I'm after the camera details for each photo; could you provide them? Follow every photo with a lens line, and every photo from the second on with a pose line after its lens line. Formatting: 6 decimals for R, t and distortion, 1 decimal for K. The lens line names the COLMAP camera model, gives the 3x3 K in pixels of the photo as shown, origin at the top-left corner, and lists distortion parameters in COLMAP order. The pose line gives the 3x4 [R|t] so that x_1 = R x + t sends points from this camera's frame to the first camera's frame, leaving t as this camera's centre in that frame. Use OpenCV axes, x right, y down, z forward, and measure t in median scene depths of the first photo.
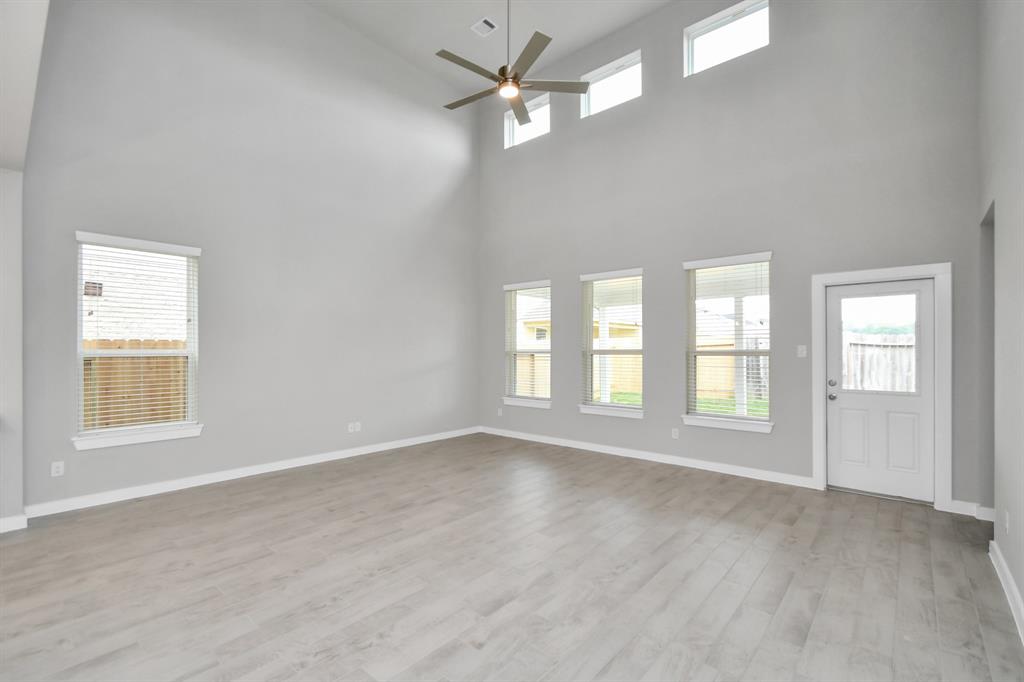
lens RADIAL K [[451.5, 0, 510.0], [0, 451.5, 347.2], [0, 0, 1]] dist [0.002005, -0.000067]
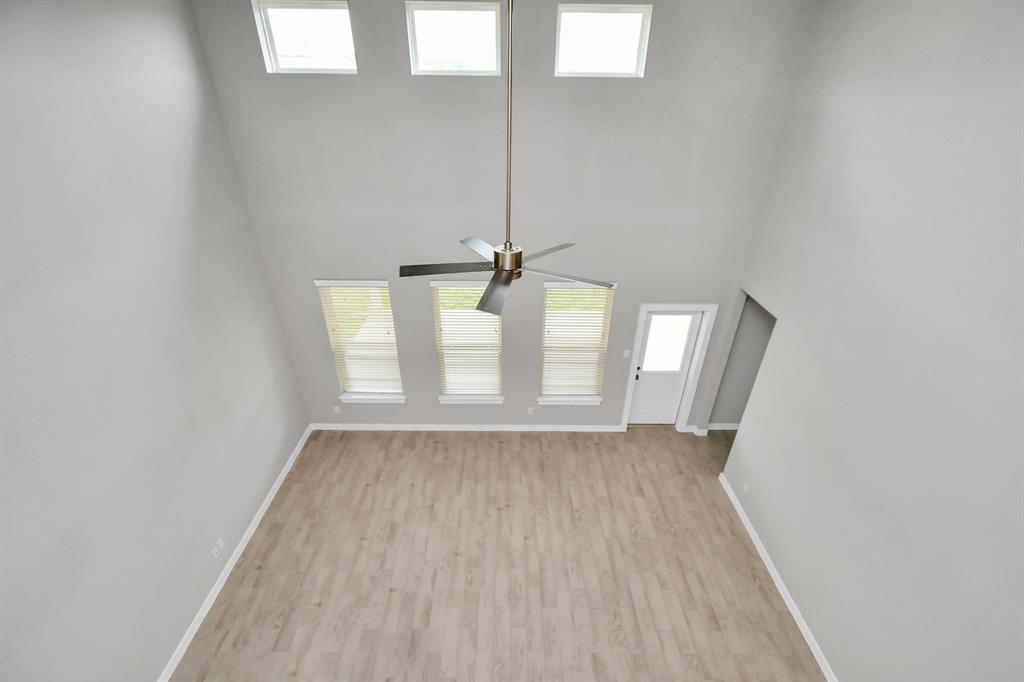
lens RADIAL K [[440.4, 0, 508.0], [0, 440.4, 349.2], [0, 0, 1]] dist [0.000939, -0.000006]
pose [[0.749985, -0.332384, 0.571877, -0.403432], [-0.007877, 0.860025, 0.510192, -0.726894], [-0.661408, -0.387141, 0.642387, 0.415775]]
